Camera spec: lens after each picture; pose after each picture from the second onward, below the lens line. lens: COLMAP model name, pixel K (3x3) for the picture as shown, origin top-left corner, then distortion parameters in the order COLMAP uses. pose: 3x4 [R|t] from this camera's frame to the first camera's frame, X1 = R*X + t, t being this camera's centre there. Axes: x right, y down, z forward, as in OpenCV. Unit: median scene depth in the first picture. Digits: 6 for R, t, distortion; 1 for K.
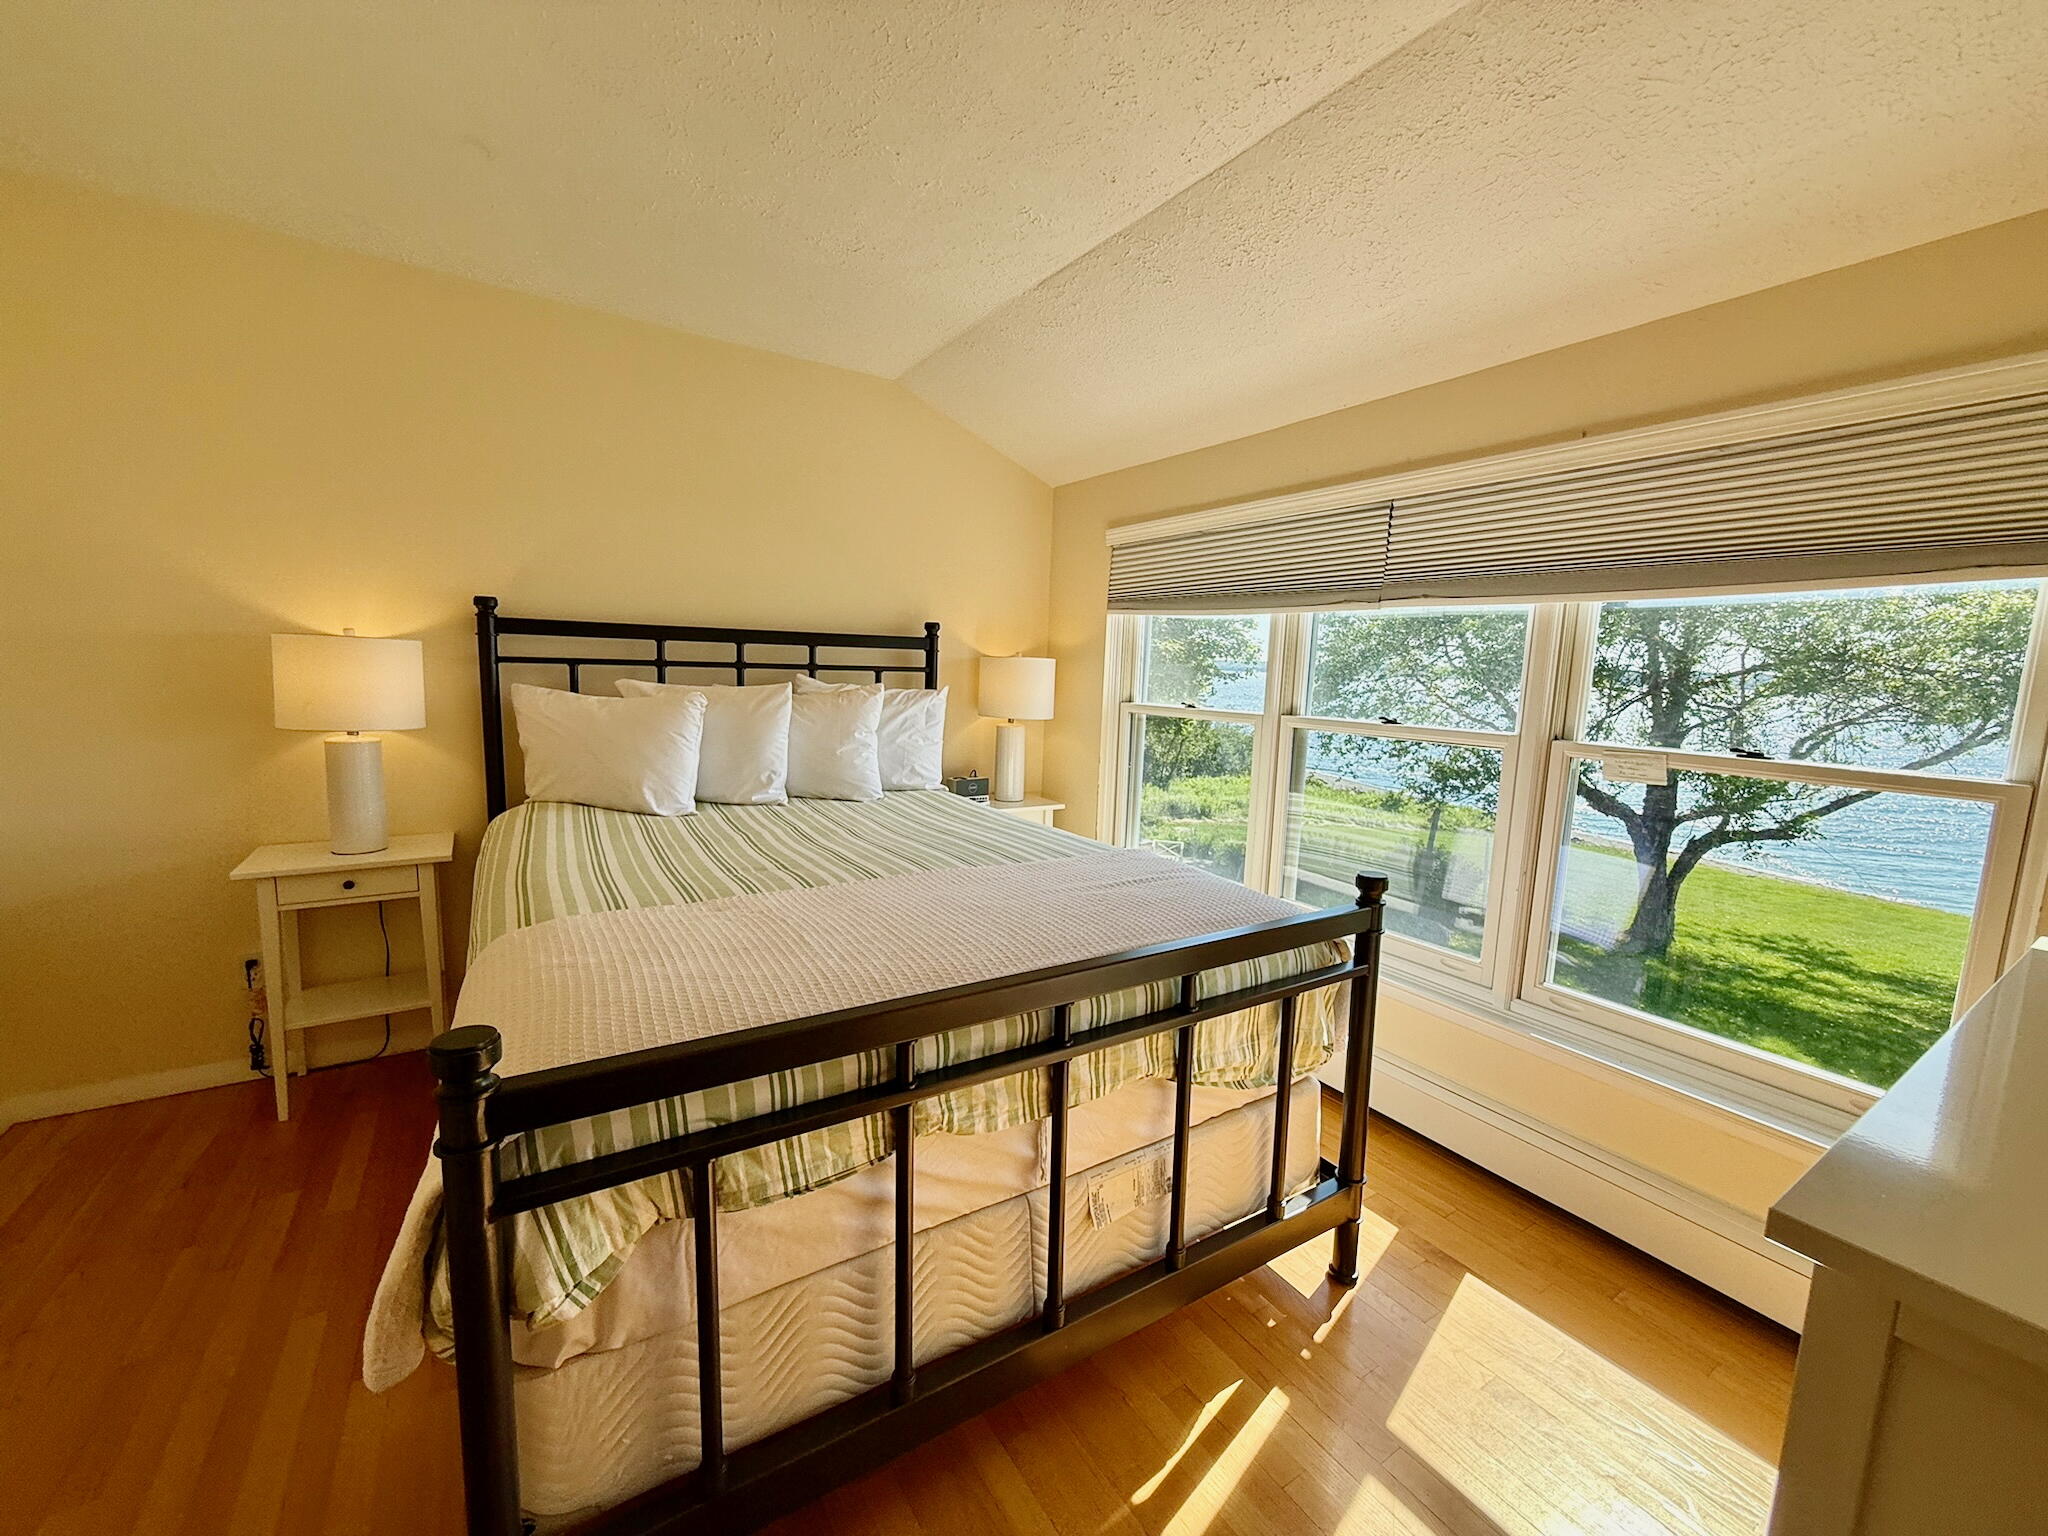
lens RADIAL K [[809.3, 0, 1024.0], [0, 809.3, 768.0], [0, 0, 1]] dist [0.000021, -0.000047]
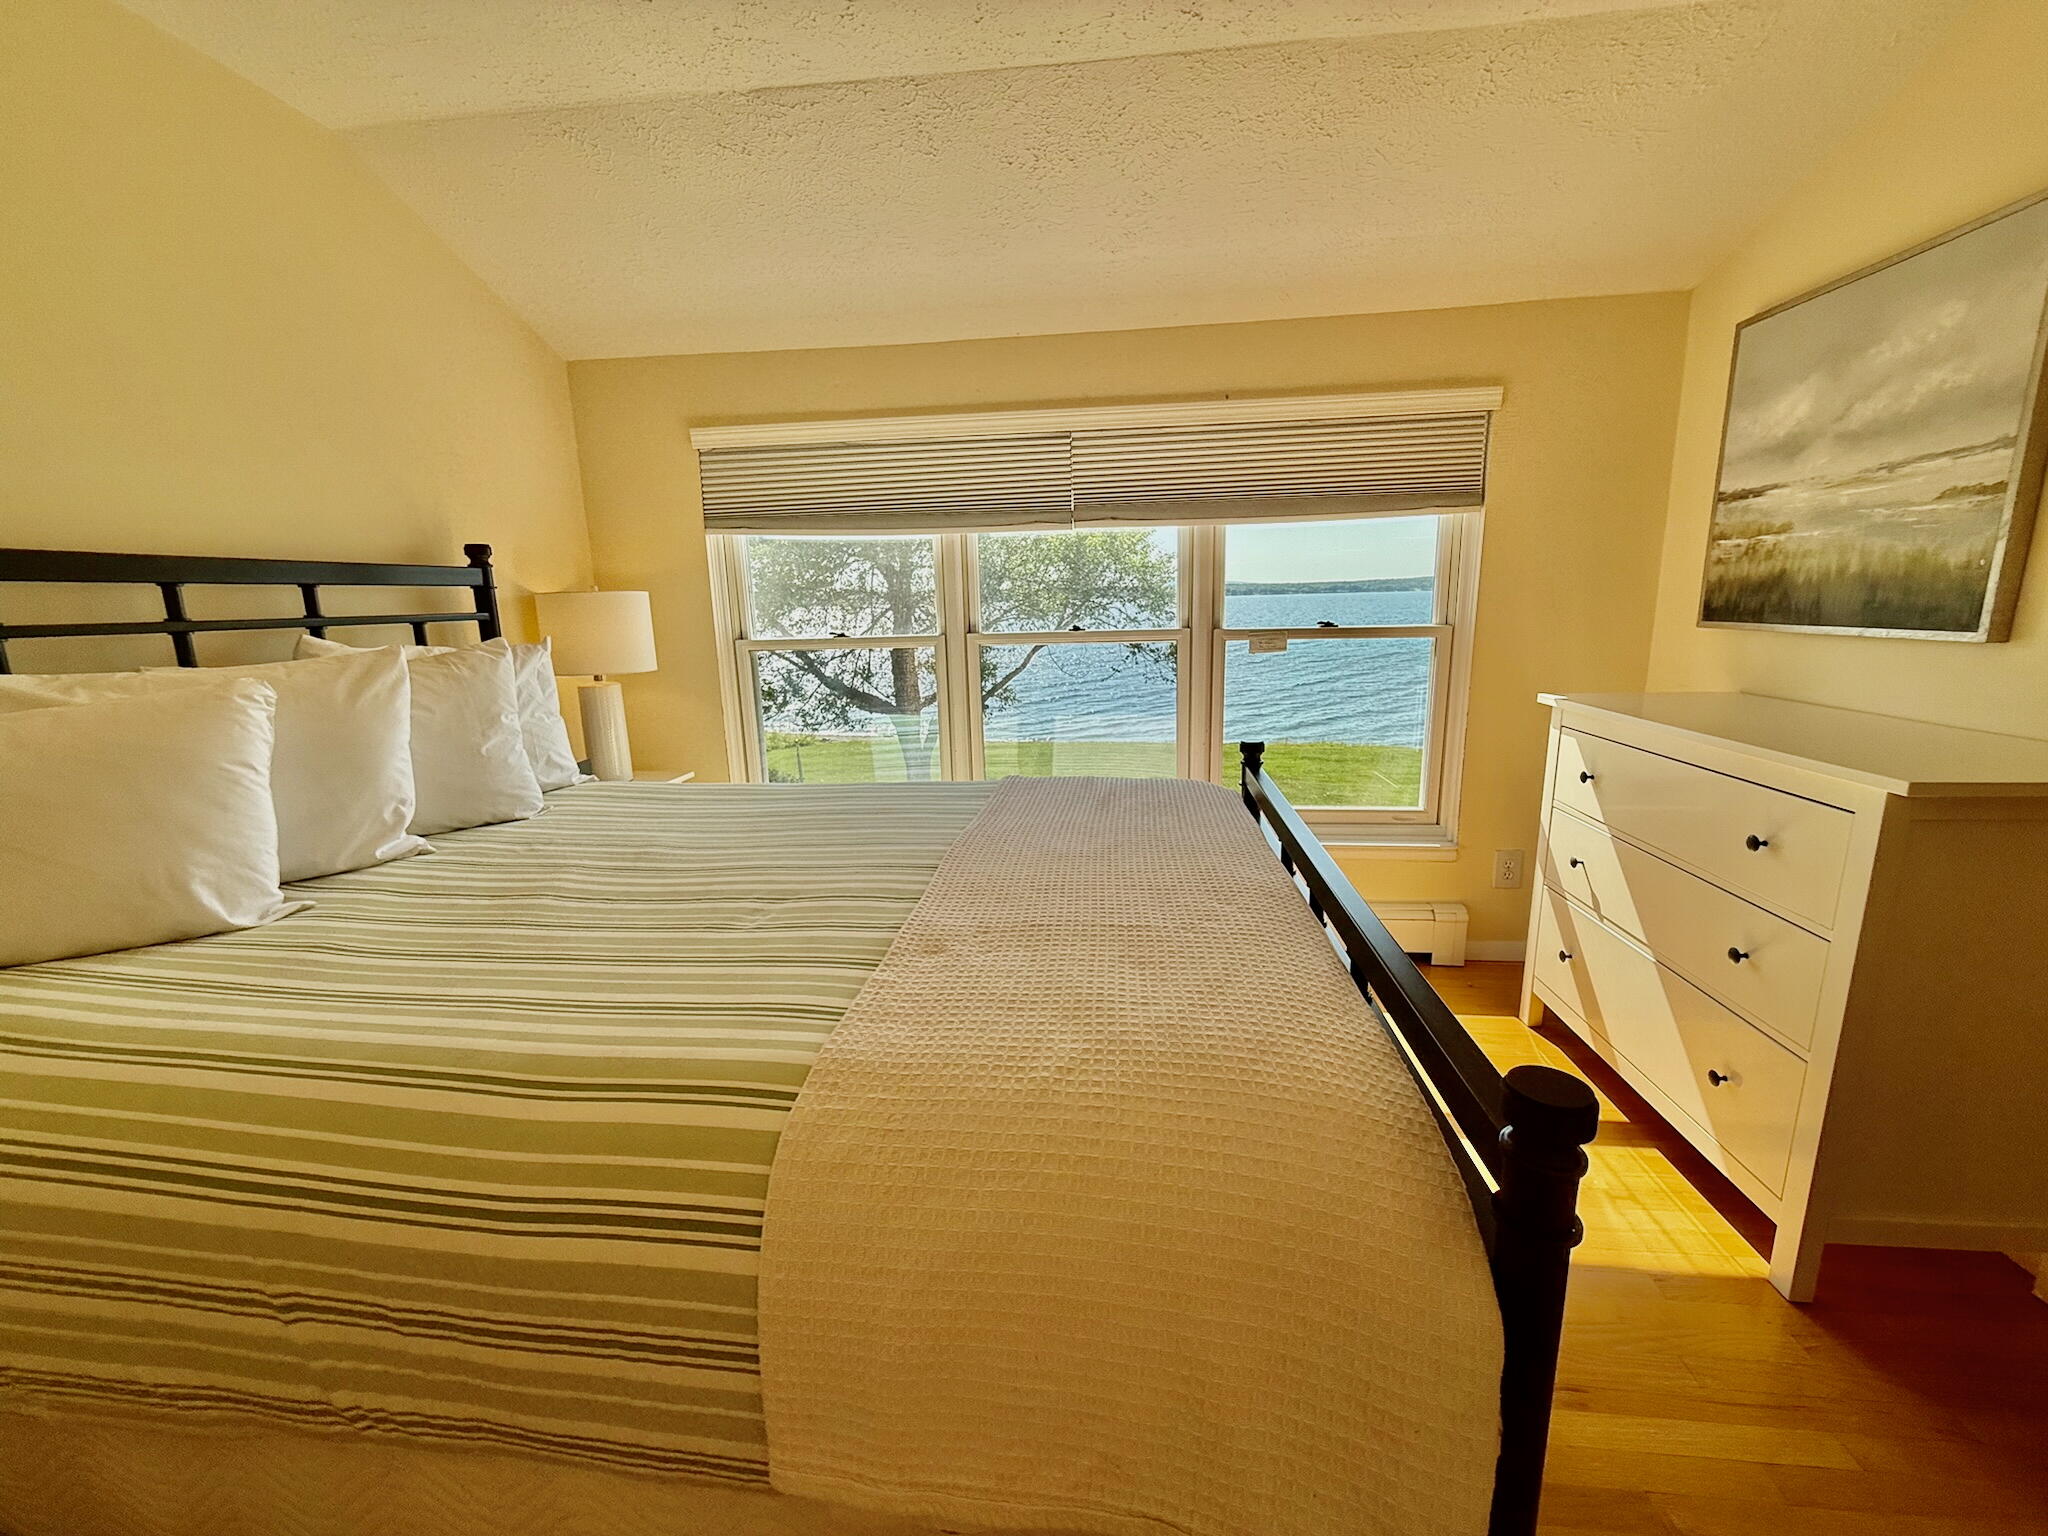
lens RADIAL K [[809.3, 0, 1024.0], [0, 809.3, 768.0], [0, 0, 1]] dist [0.000021, -0.000047]
pose [[0.632795, -0.207583, 0.745976, -0.413418], [0.143764, 0.978142, 0.150236, -0.038067], [-0.760856, 0.012176, 0.648806, 0.248146]]
